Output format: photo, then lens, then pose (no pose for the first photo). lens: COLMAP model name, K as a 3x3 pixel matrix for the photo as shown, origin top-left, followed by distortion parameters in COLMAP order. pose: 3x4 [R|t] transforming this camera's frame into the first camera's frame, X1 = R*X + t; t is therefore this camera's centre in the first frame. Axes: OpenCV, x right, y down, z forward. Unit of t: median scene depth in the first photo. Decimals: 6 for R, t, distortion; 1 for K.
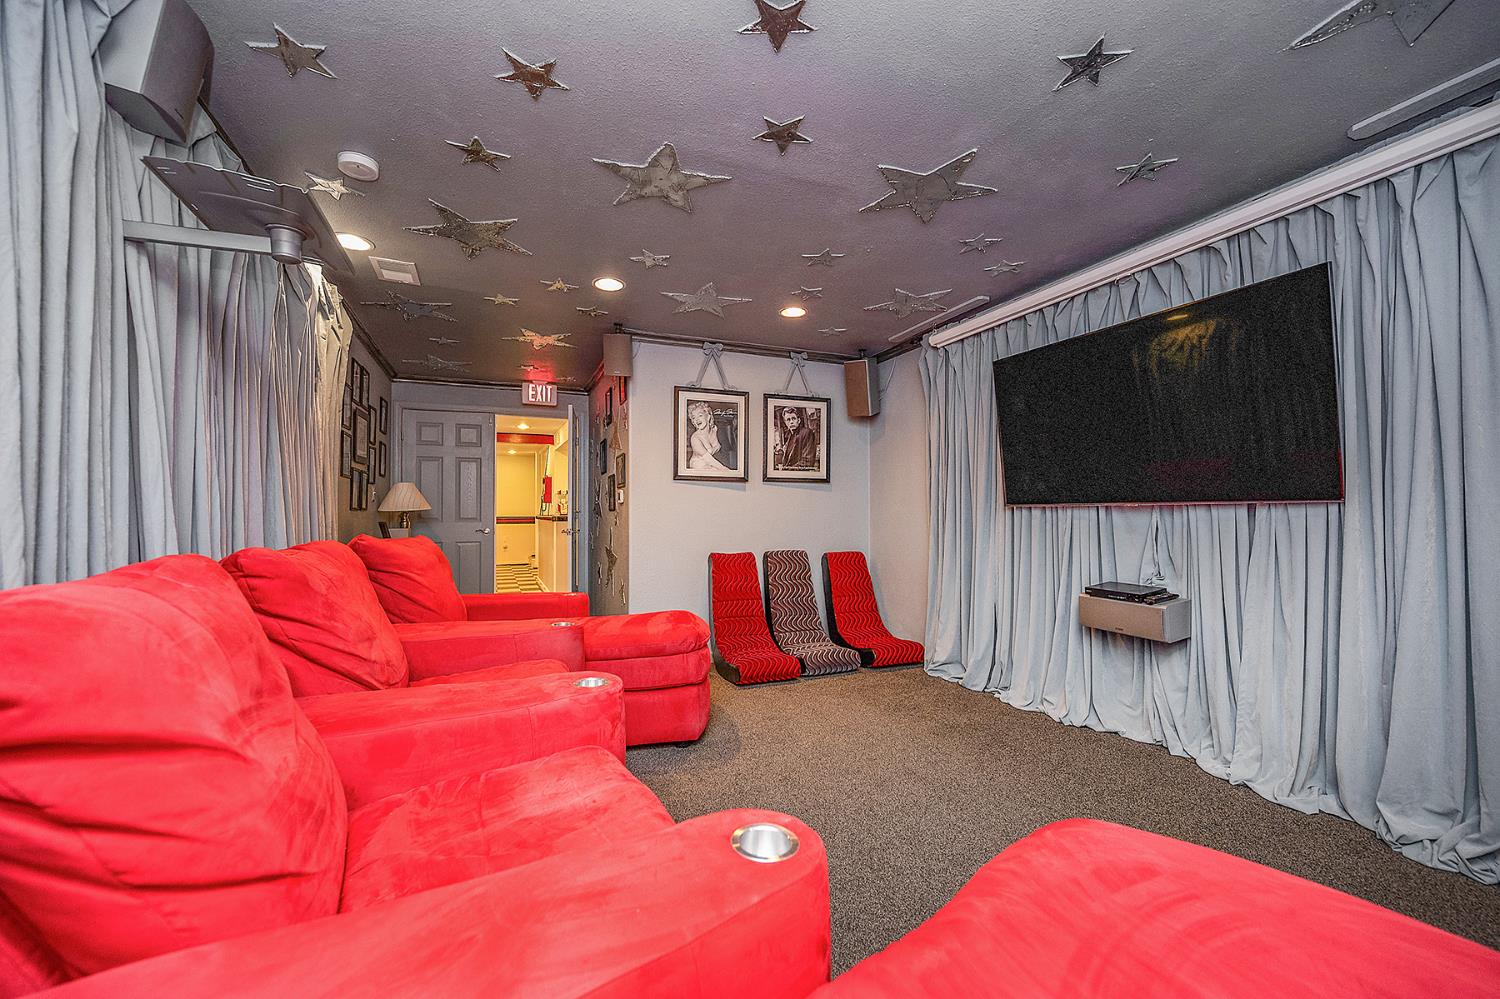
lens RADIAL K [[608.2, 0, 738.3], [0, 608.2, 531.7], [0, 0, 1]] dist [-0.002038, 0.000144]
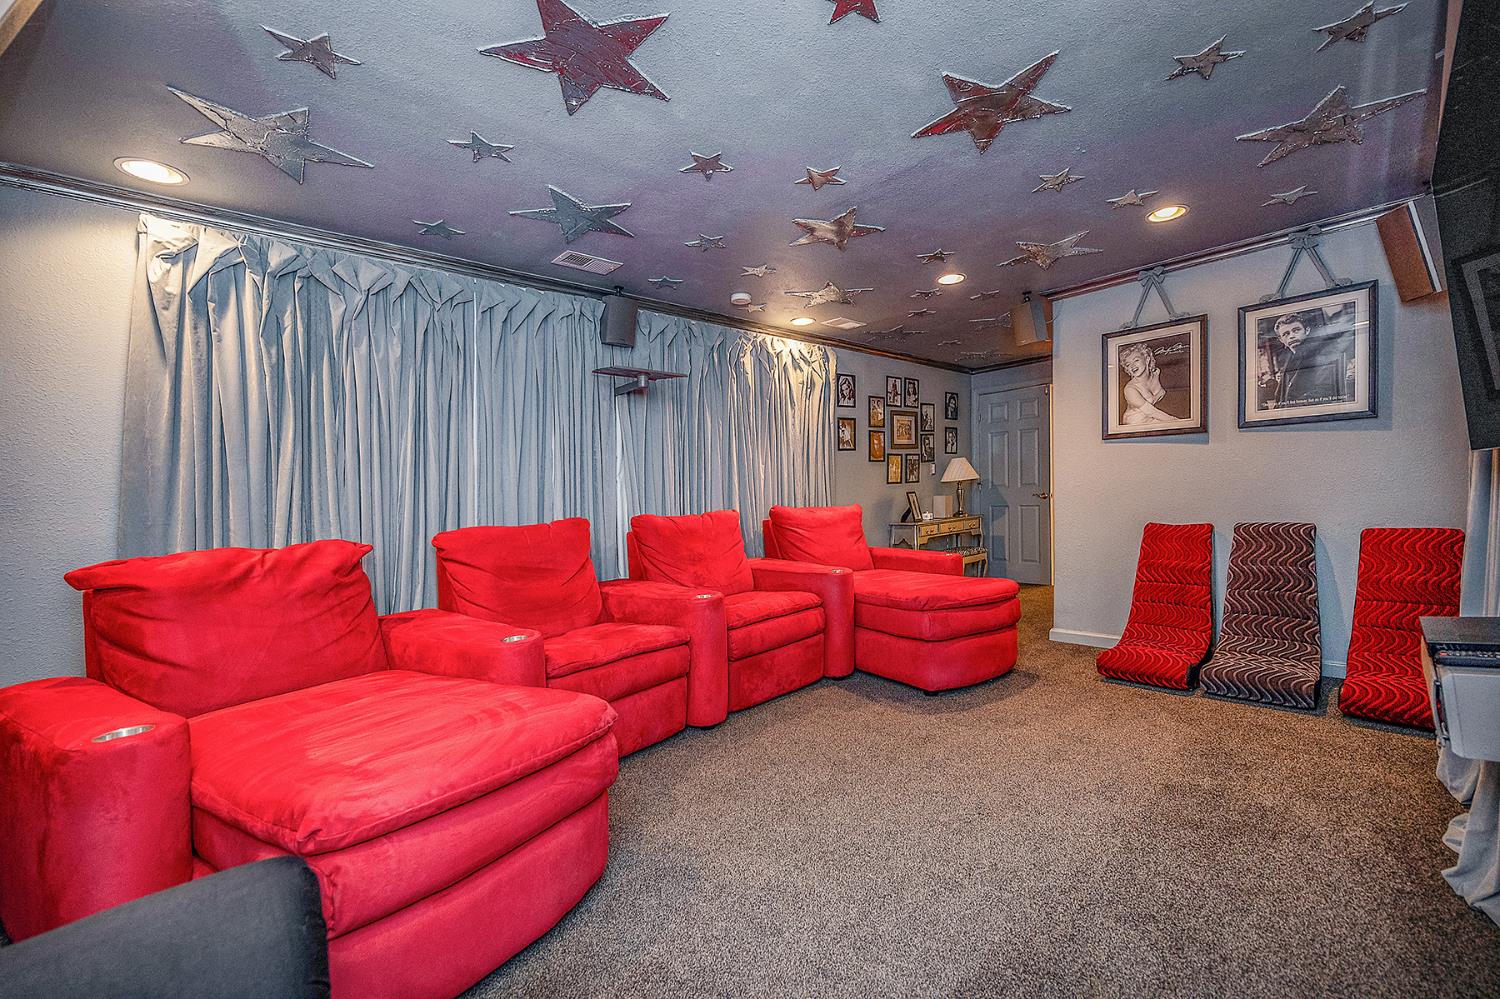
lens RADIAL K [[608.2, 0, 753.6], [0, 608.2, 503.0], [0, 0, 1]] dist [-0.002038, 0.000144]
pose [[0.351100, 0.000357, -0.936338, 0.537263], [0.011924, 0.999917, 0.004853, -0.002963], [0.936262, -0.012868, 0.351066, 0.199819]]
